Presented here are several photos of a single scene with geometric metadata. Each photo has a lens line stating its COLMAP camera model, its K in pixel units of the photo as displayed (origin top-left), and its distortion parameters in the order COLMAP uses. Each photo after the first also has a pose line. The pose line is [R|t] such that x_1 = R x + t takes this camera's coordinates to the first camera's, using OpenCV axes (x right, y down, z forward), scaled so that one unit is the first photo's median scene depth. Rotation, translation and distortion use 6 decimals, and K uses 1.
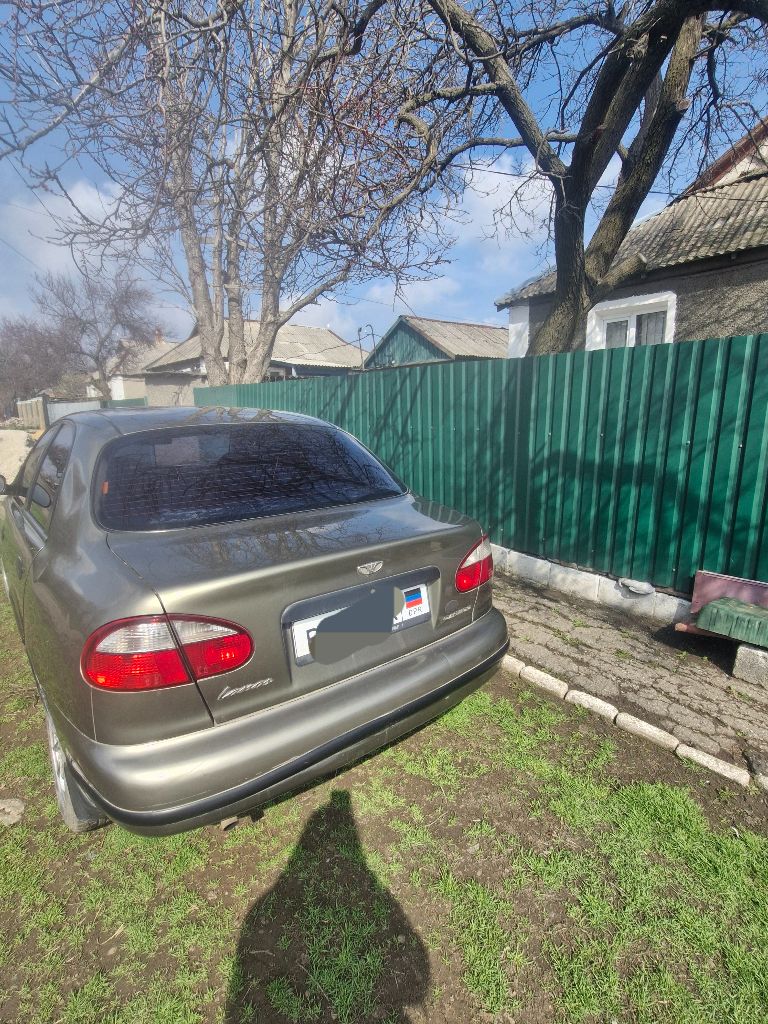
lens RADIAL K [[507.8, 0, 384.7], [0, 507.8, 514.6], [0, 0, 1]] dist [0.000169, -0.002473]
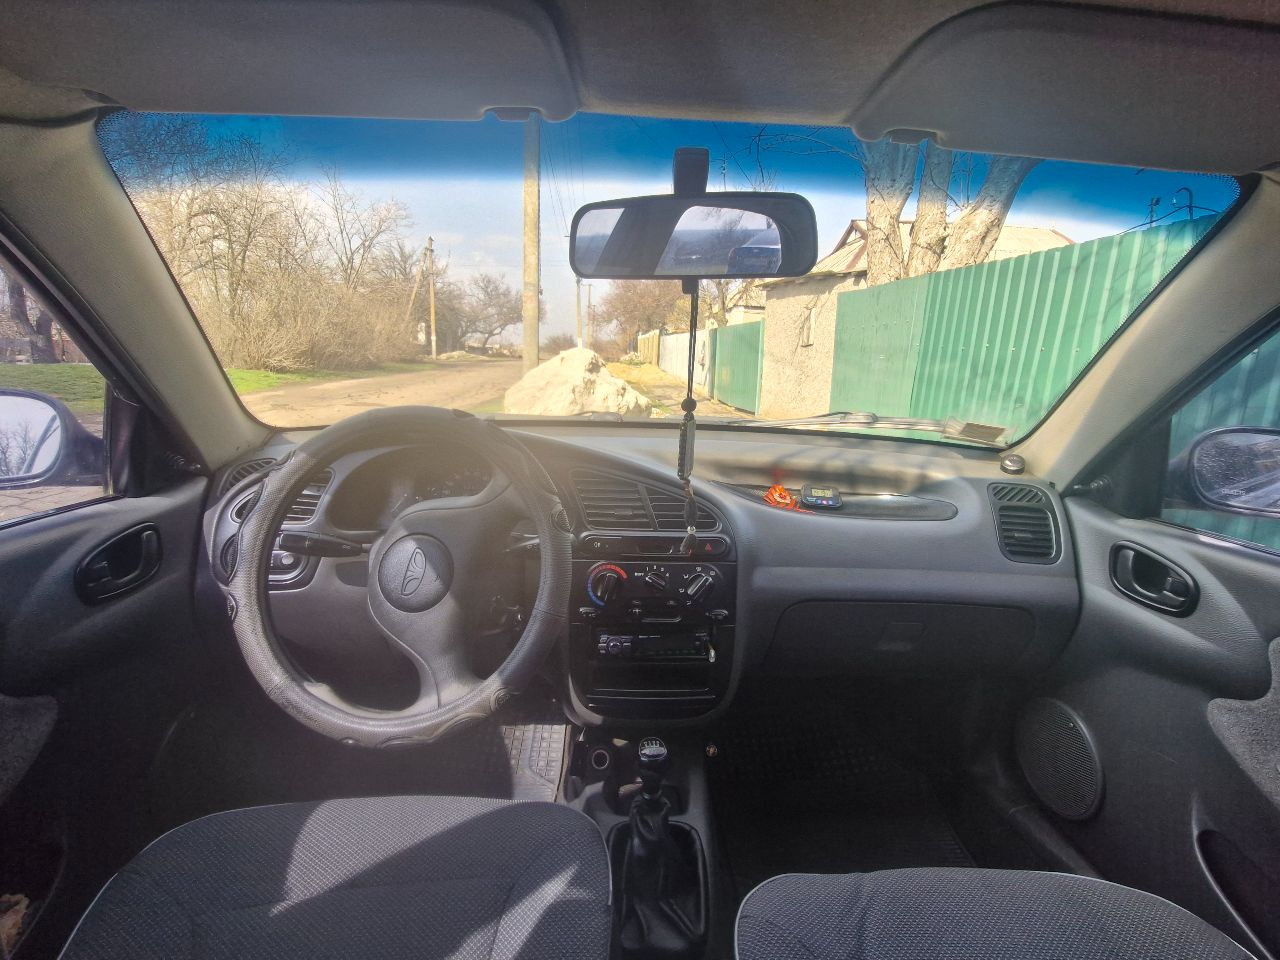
lens RADIAL K [[634.8, 0, 636.2], [0, 634.8, 477.0], [0, 0, 1]] dist [0.000169, -0.002473]
pose [[0.809284, 0.152074, -0.567392, -0.113068], [-0.160583, 0.986390, 0.035332, -0.024313], [0.565043, 0.062520, 0.822690, 0.265290]]
